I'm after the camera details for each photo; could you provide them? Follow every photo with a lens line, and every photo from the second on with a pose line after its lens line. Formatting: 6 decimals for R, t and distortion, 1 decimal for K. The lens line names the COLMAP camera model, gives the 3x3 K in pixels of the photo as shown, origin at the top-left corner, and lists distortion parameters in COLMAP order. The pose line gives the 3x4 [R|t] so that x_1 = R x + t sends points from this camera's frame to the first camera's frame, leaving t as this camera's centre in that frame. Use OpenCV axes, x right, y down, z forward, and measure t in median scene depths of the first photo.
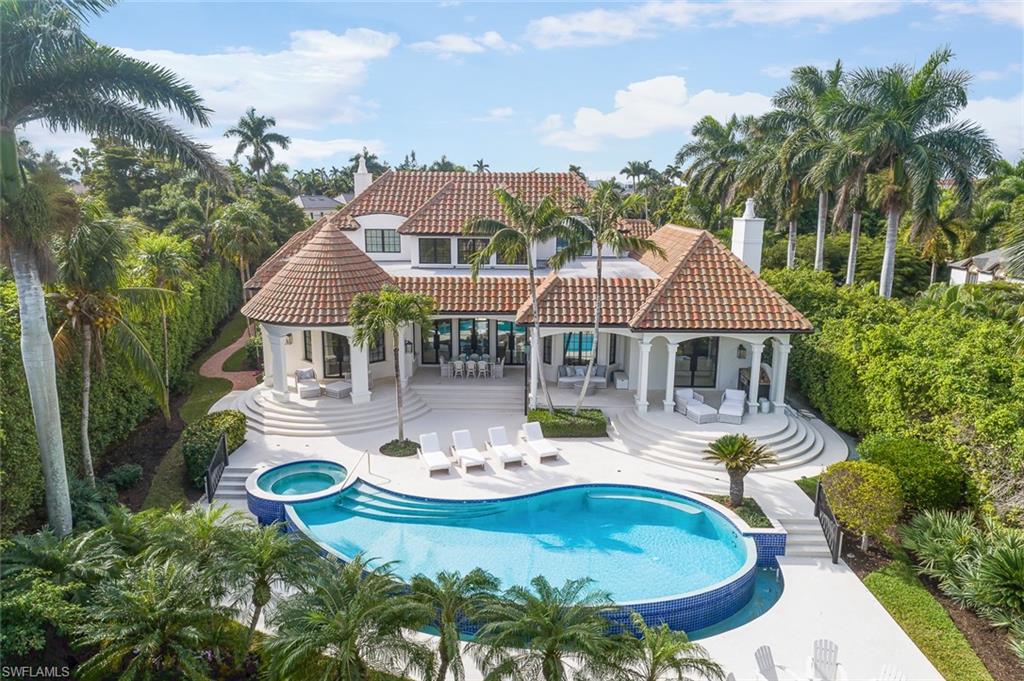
lens RADIAL K [[711.2, 0, 512.0], [0, 711.2, 340.5], [0, 0, 1]] dist [0.034160, 0.003406]
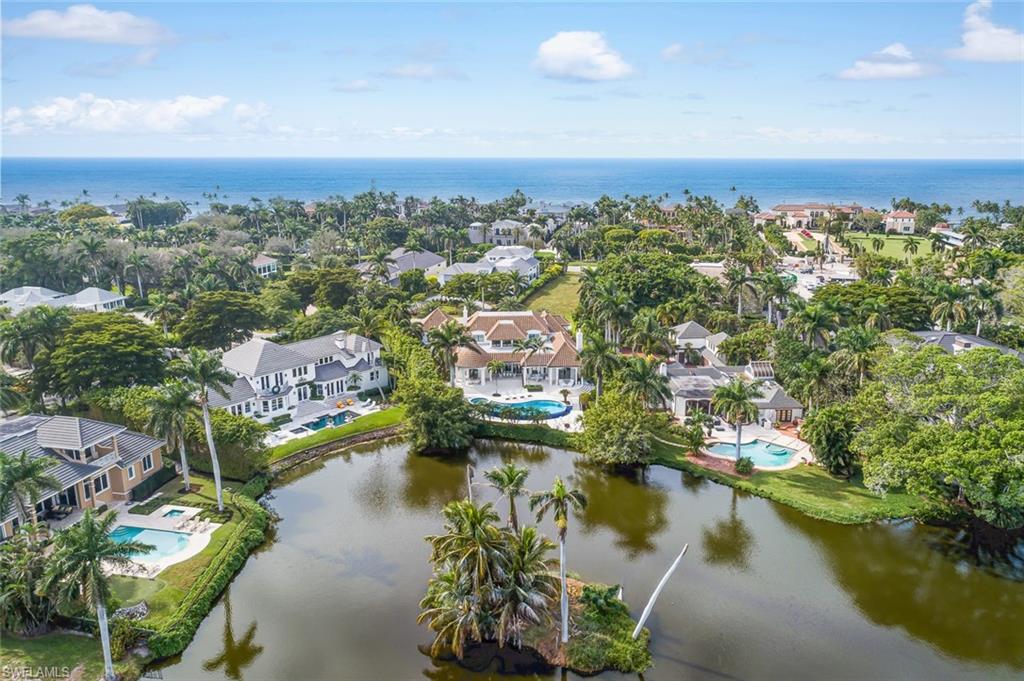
lens RADIAL K [[711.2, 0, 512.0], [0, 711.2, 340.5], [0, 0, 1]] dist [0.034160, 0.003406]
pose [[0.998184, -0.029846, 0.052326, -0.269375], [0.028097, 0.999032, 0.033833, -0.325344], [-0.053285, -0.032301, 0.998057, -3.304011]]
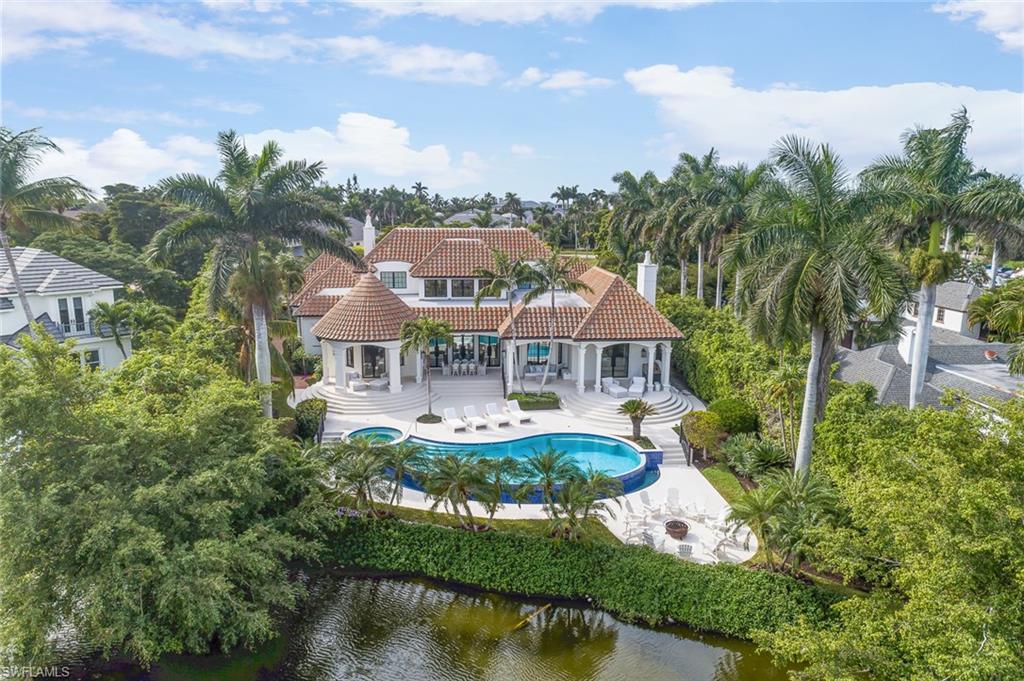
lens RADIAL K [[711.2, 0, 512.0], [0, 711.2, 340.5], [0, 0, 1]] dist [0.034160, 0.003406]
pose [[0.995305, -0.020764, 0.094537, -0.113671], [0.022493, 0.999598, -0.017260, 0.009694], [-0.094141, 0.019306, 0.995372, -0.542376]]
